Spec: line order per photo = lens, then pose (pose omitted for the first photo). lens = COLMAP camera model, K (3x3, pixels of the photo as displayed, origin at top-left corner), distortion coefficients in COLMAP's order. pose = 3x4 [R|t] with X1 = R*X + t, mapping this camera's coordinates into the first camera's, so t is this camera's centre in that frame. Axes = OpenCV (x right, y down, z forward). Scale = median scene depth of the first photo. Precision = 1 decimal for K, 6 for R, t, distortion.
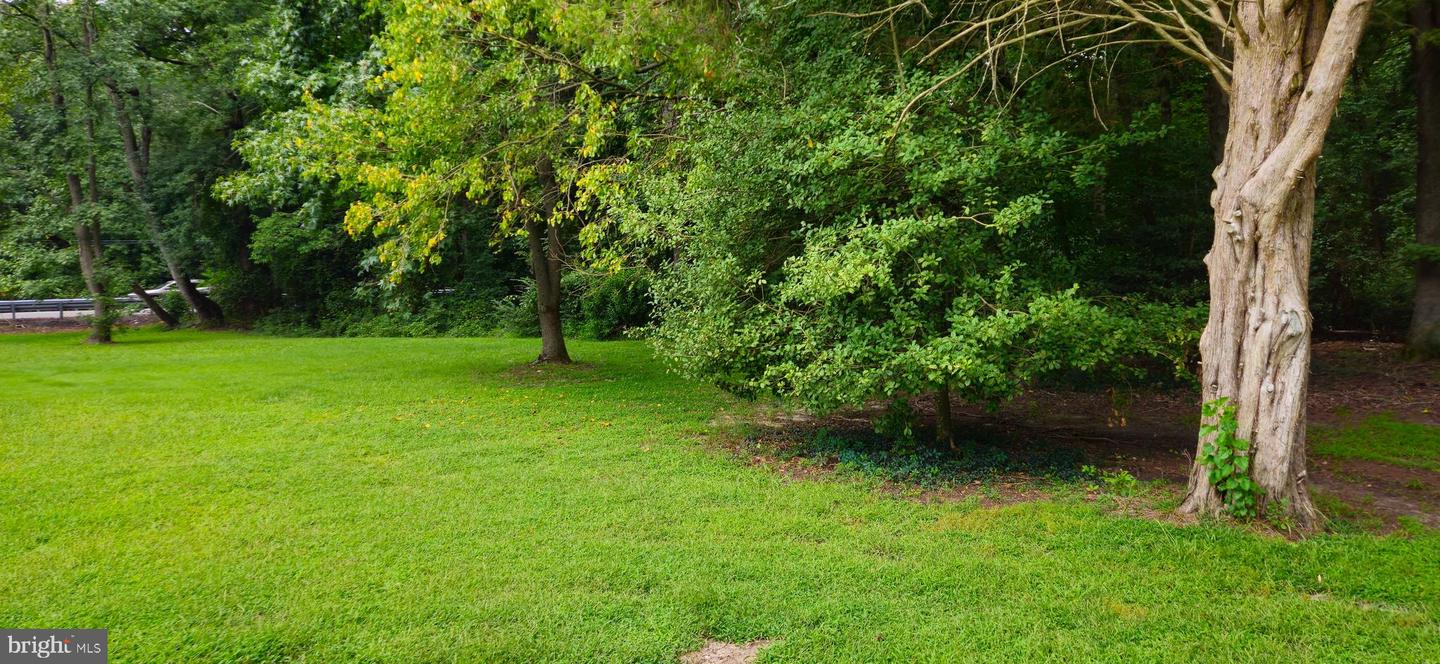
lens RADIAL K [[975.4, 0, 710.1], [0, 975.4, 353.6], [0, 0, 1]] dist [0.105697, -0.101067]
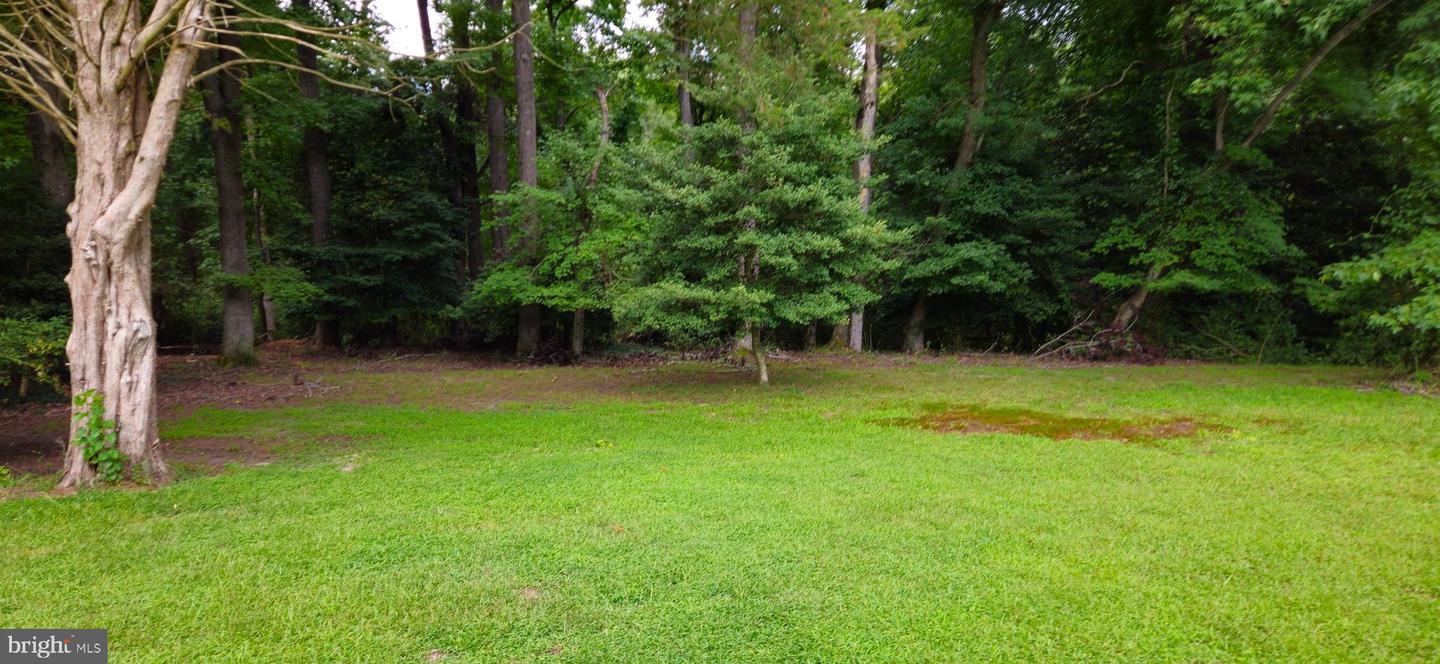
lens RADIAL K [[975.4, 0, 710.1], [0, 975.4, 353.6], [0, 0, 1]] dist [0.105697, -0.101067]
pose [[0.483077, -0.037238, 0.874786, -0.205968], [0.058772, 0.998221, 0.010037, 0.031609], [-0.873603, 0.046565, 0.484406, -0.289281]]
